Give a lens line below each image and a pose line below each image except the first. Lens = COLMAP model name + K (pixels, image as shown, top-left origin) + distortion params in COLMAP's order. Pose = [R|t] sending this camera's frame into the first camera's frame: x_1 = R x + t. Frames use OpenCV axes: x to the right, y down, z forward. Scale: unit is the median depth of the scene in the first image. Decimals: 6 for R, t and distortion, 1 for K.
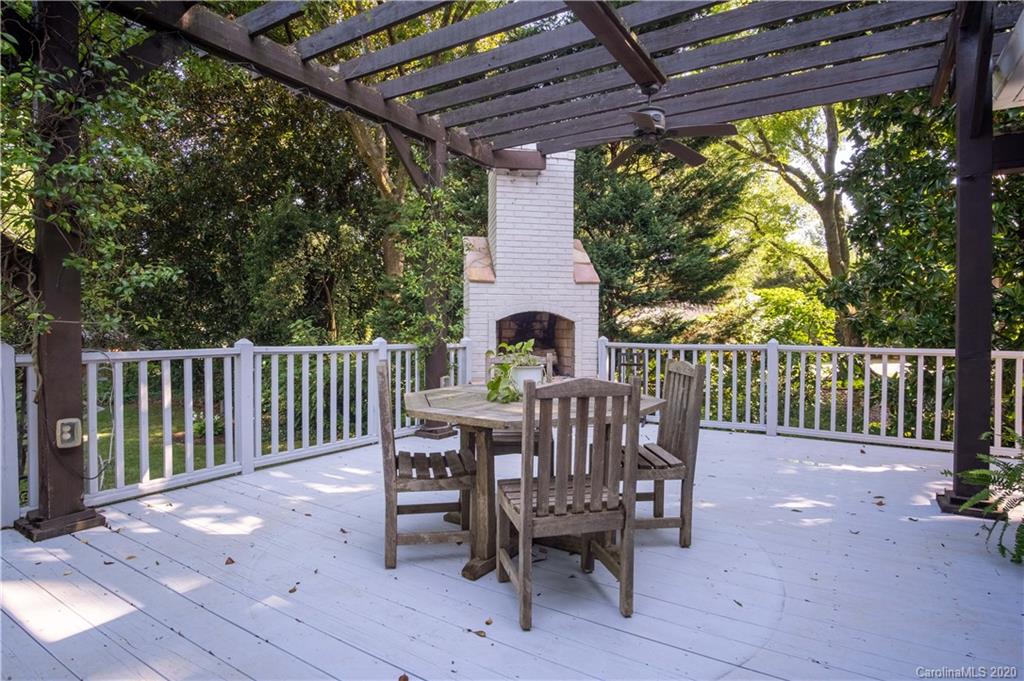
lens RADIAL K [[548.0, 0, 513.6], [0, 548.0, 337.2], [0, 0, 1]] dist [-0.034586, 0.009305]
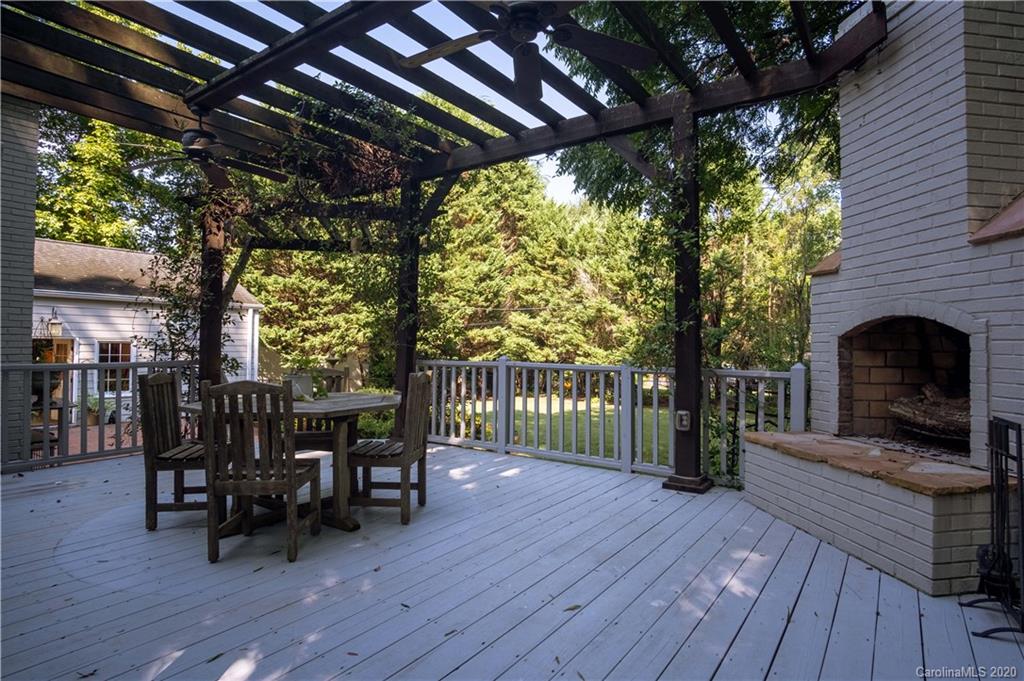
lens RADIAL K [[548.0, 0, 518.2], [0, 548.0, 339.2], [0, 0, 1]] dist [-0.034586, 0.009305]
pose [[-0.033243, -0.018218, -0.999281, 0.550357], [-0.025651, 0.999520, -0.017369, -0.008686], [0.999118, 0.025055, -0.033694, 0.671865]]
